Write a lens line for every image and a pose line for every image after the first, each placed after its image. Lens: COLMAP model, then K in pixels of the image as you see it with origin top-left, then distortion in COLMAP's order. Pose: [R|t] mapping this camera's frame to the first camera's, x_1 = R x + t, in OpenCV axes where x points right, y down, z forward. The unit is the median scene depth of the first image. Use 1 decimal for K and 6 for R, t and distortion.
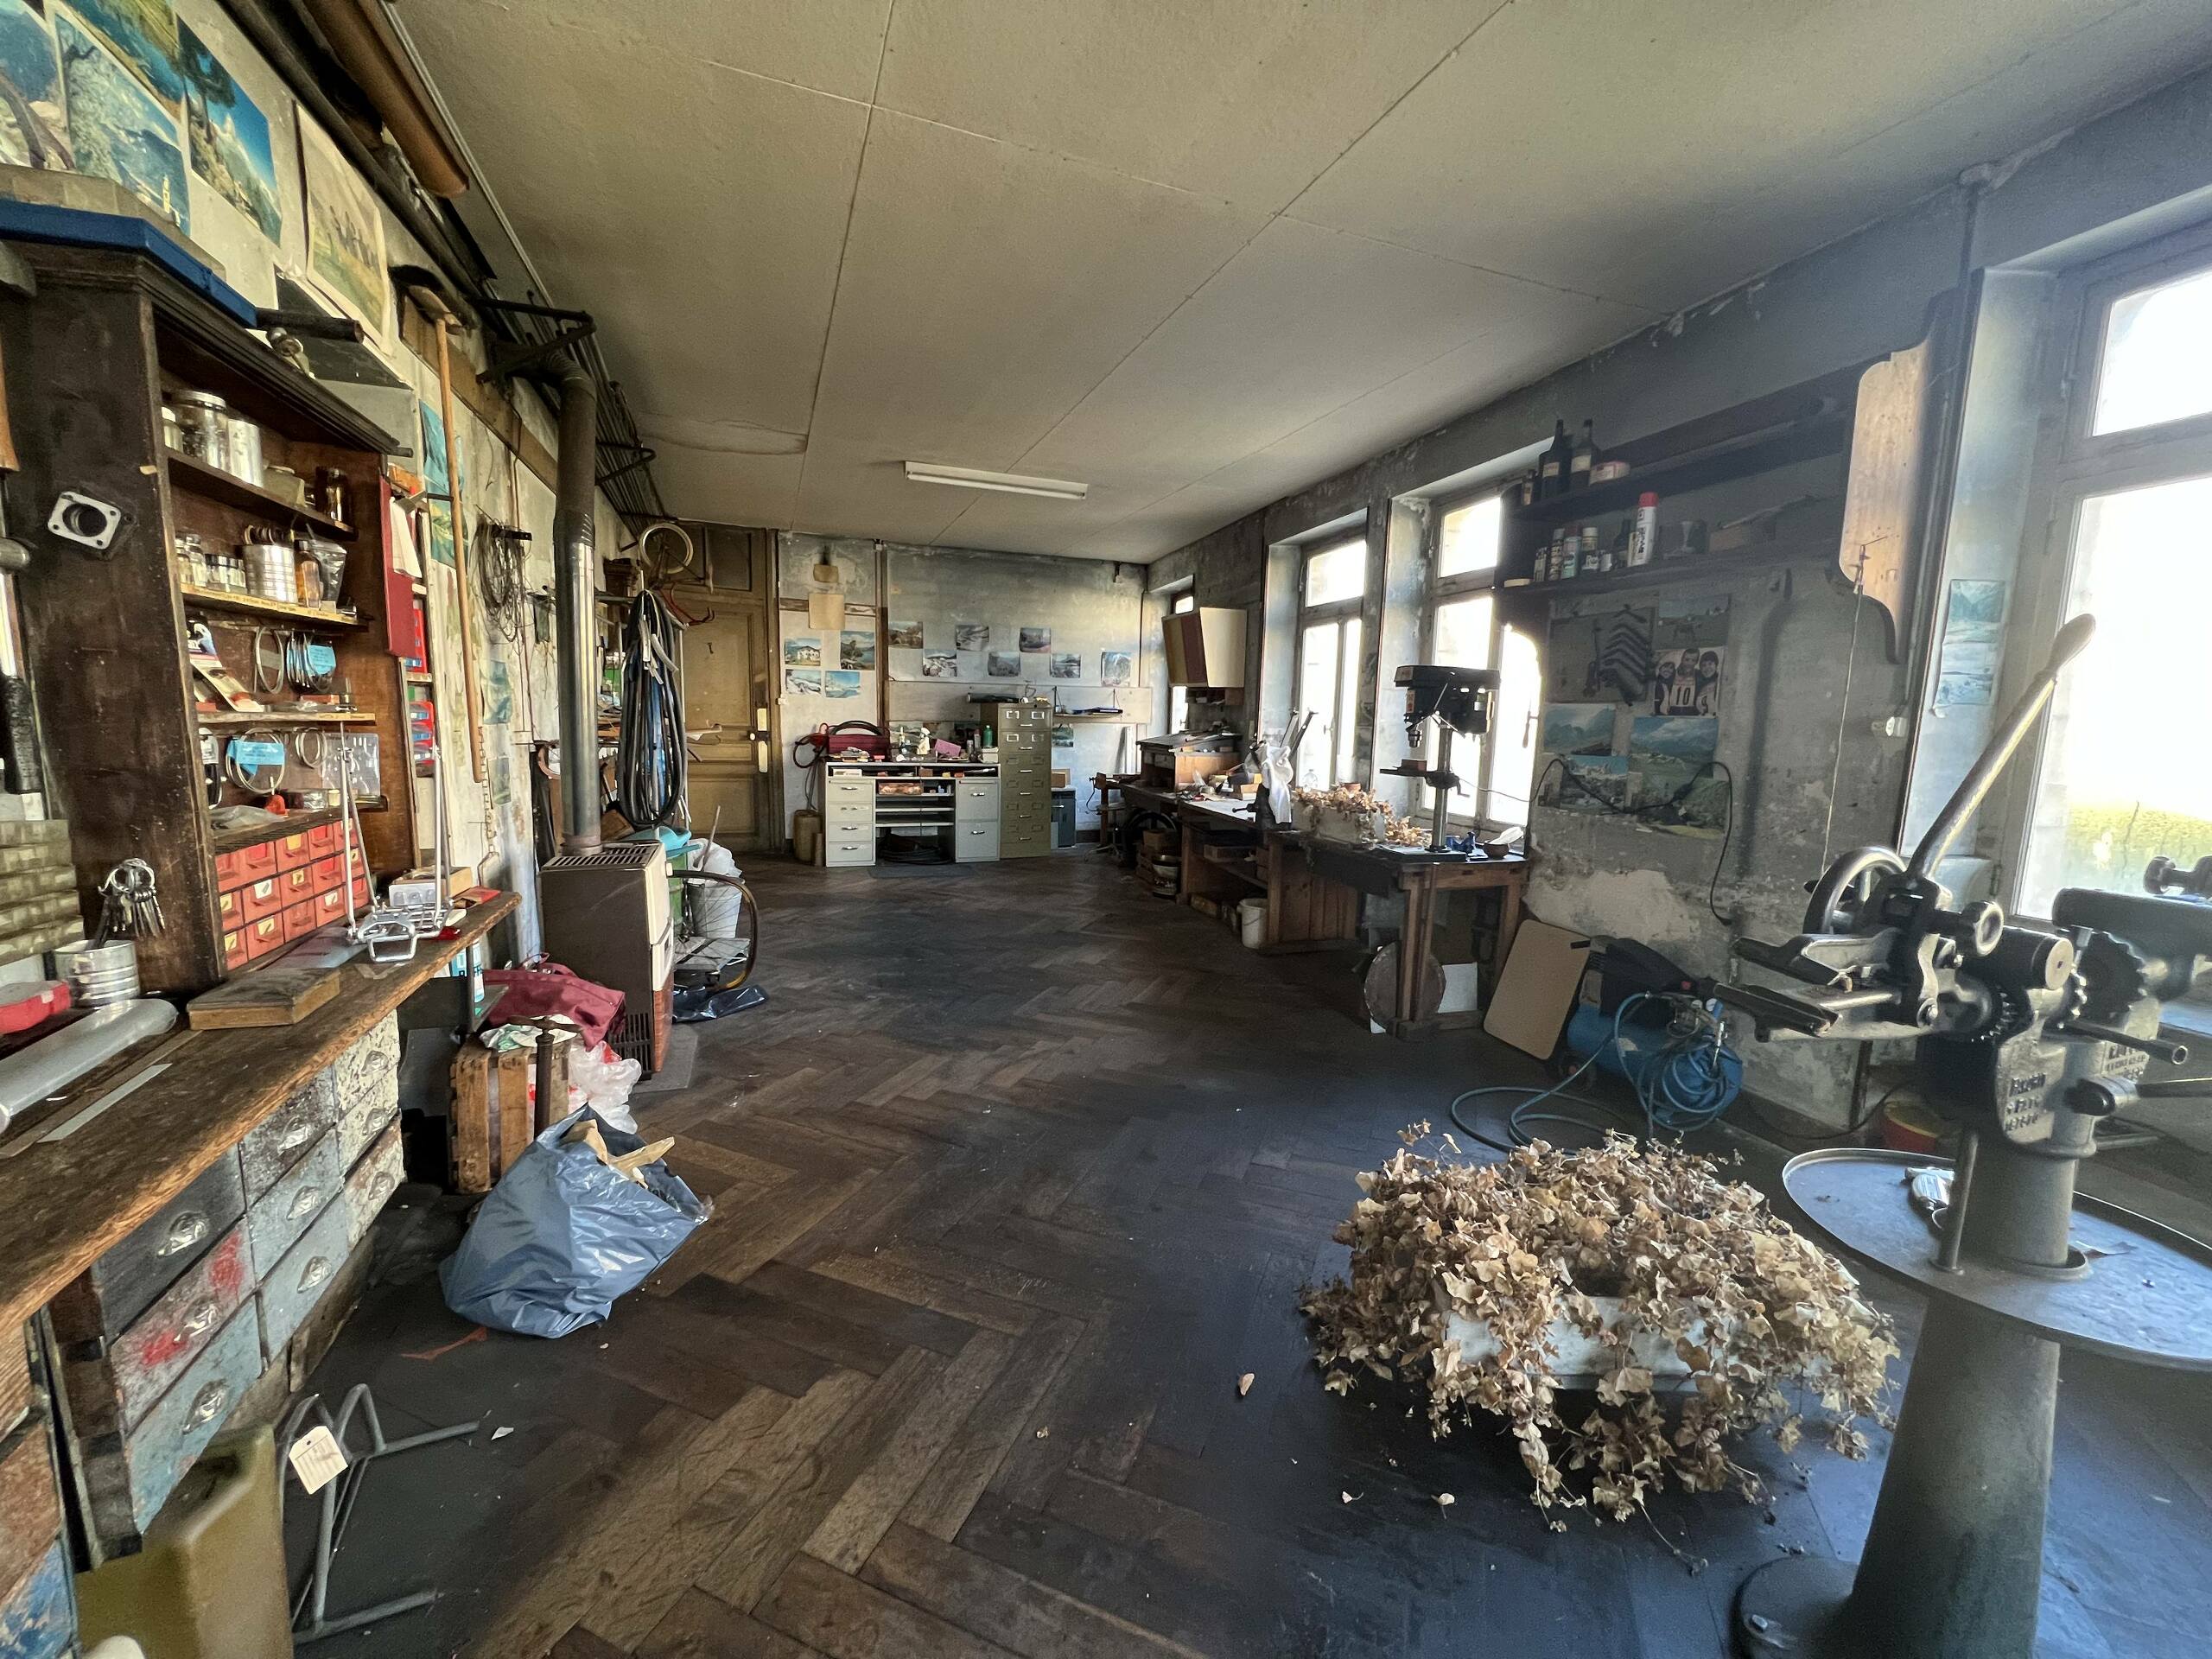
lens RADIAL K [[886.2, 0, 1107.4], [0, 886.2, 823.7], [0, 0, 1]] dist [-0.001107, -0.000437]
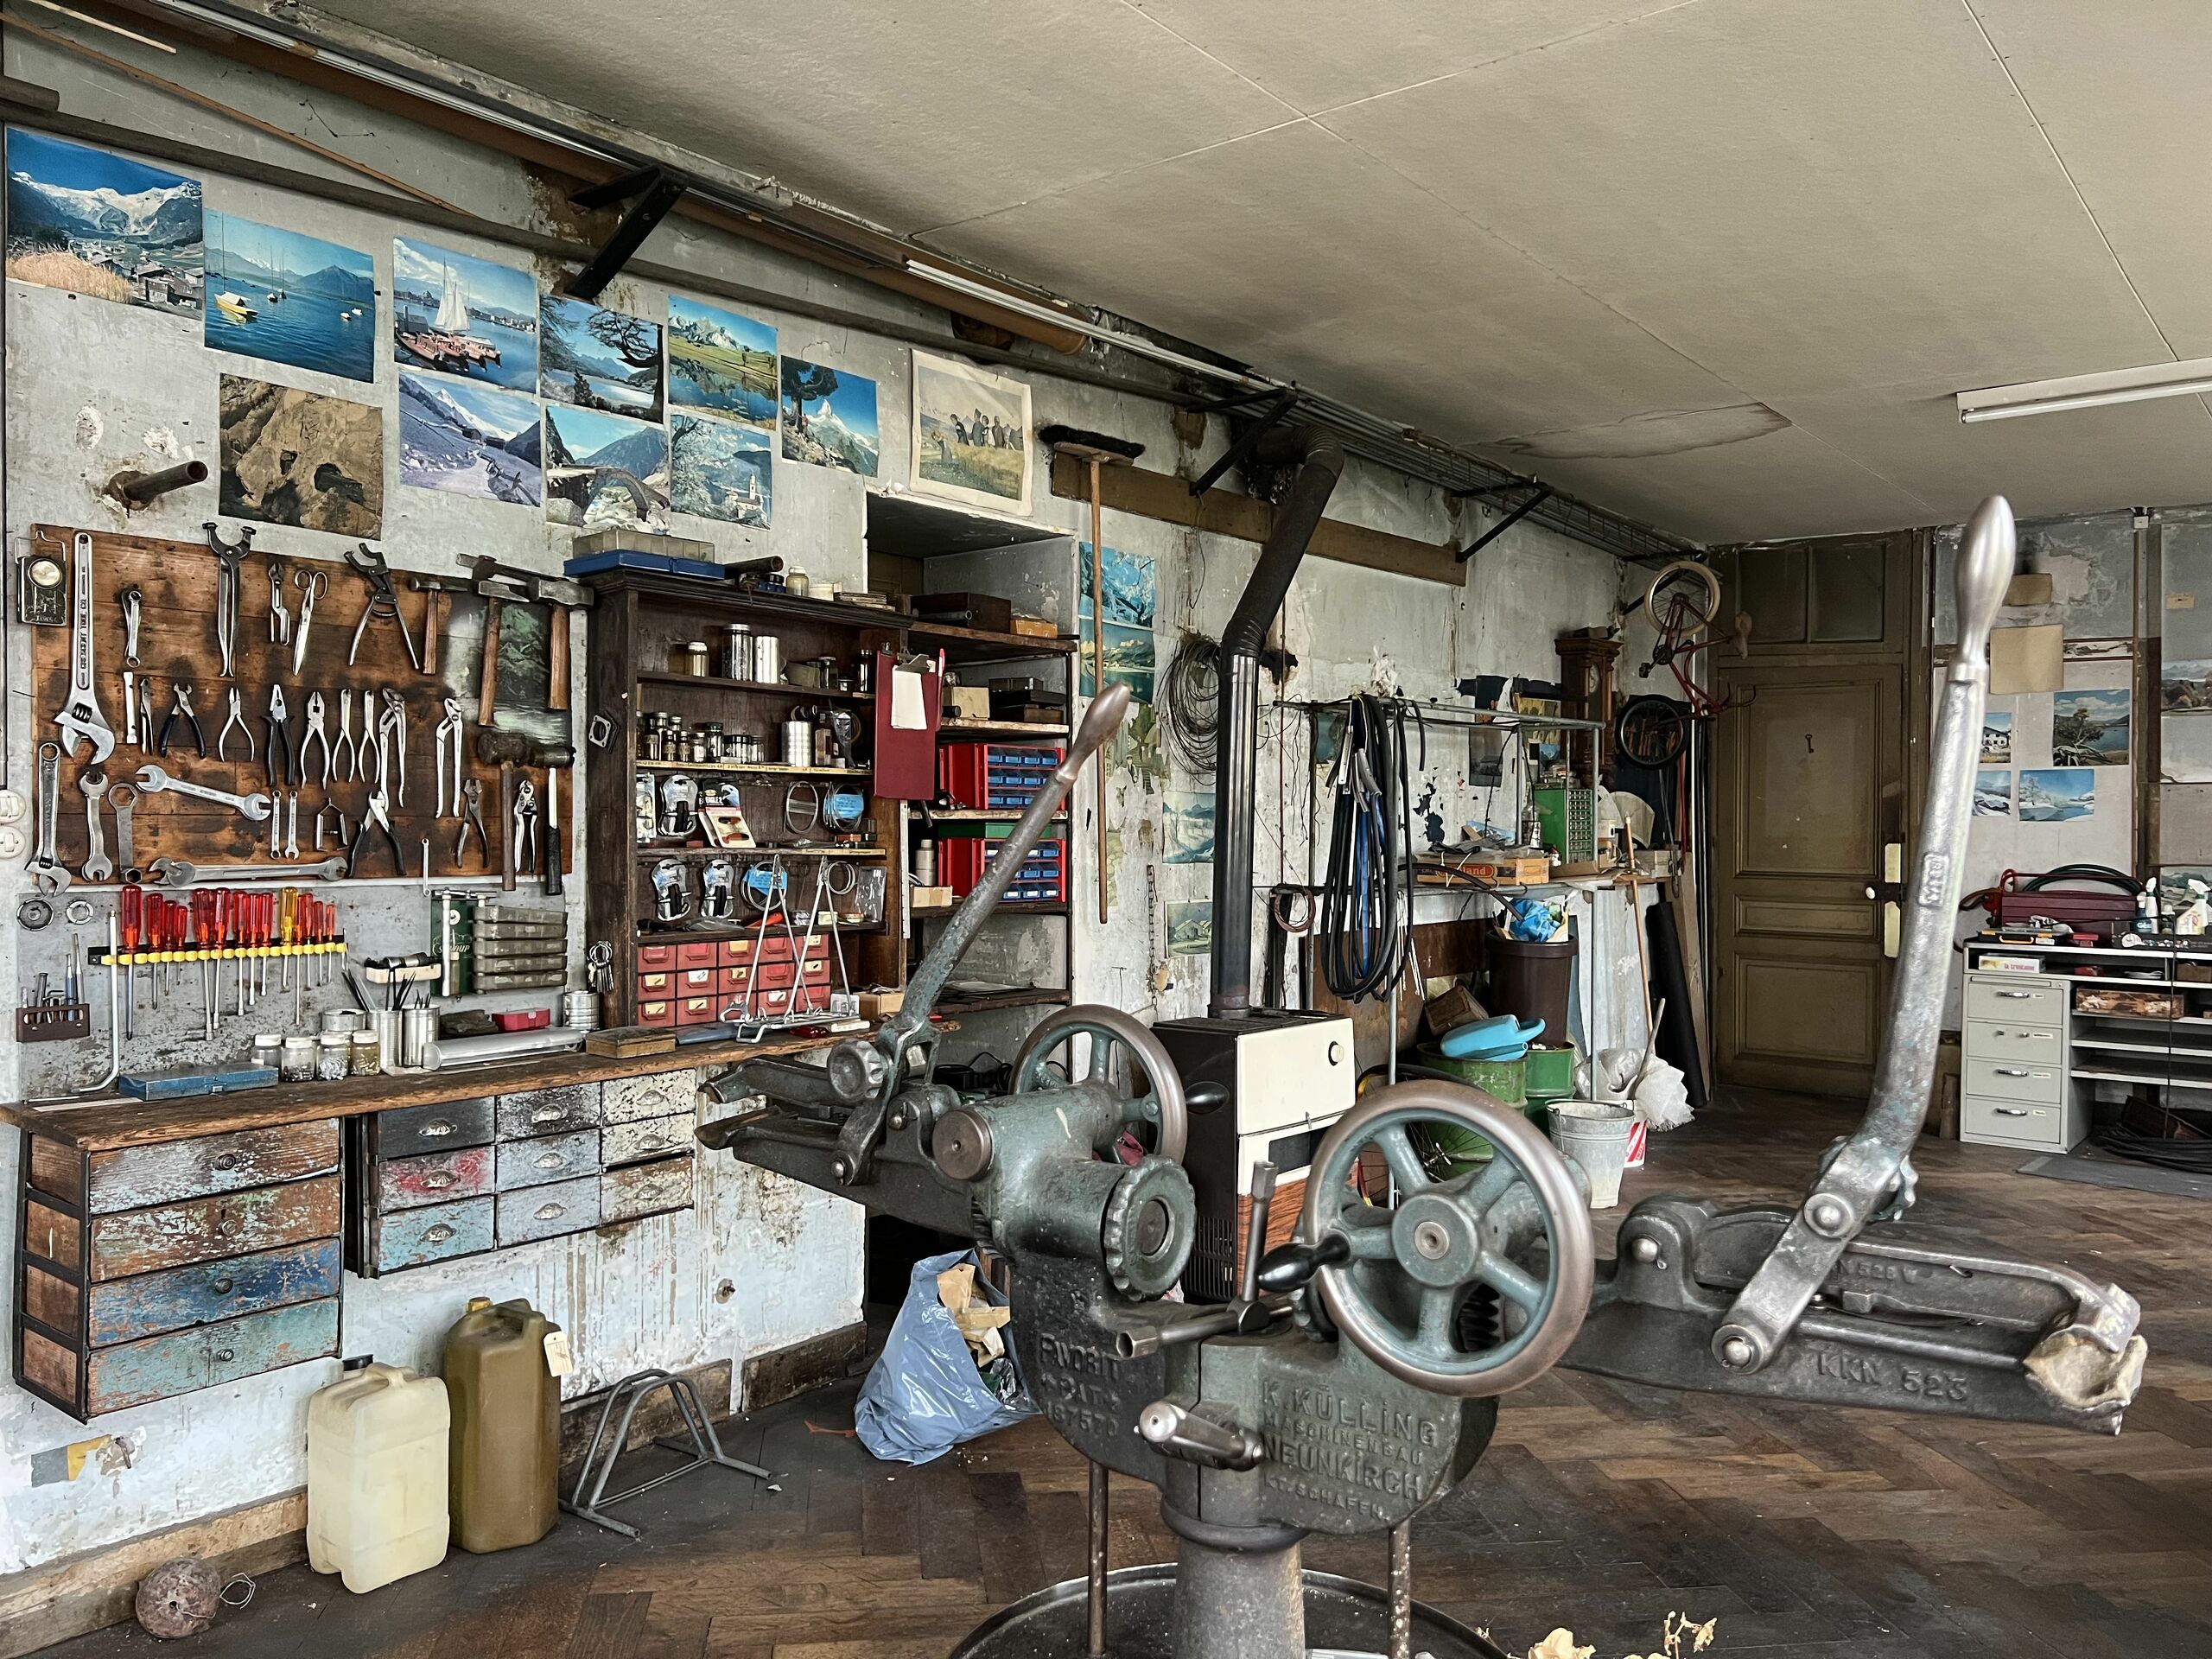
lens RADIAL K [[1663.9, 0, 1106.0], [0, 1663.9, 829.5], [0, 0, 1]] dist [0.098230, -0.098168]
pose [[0.498889, -0.018274, -0.866473, 0.300552], [-0.103022, 0.991438, -0.080226, -0.001532], [0.860521, 0.129290, 0.492735, 0.044384]]
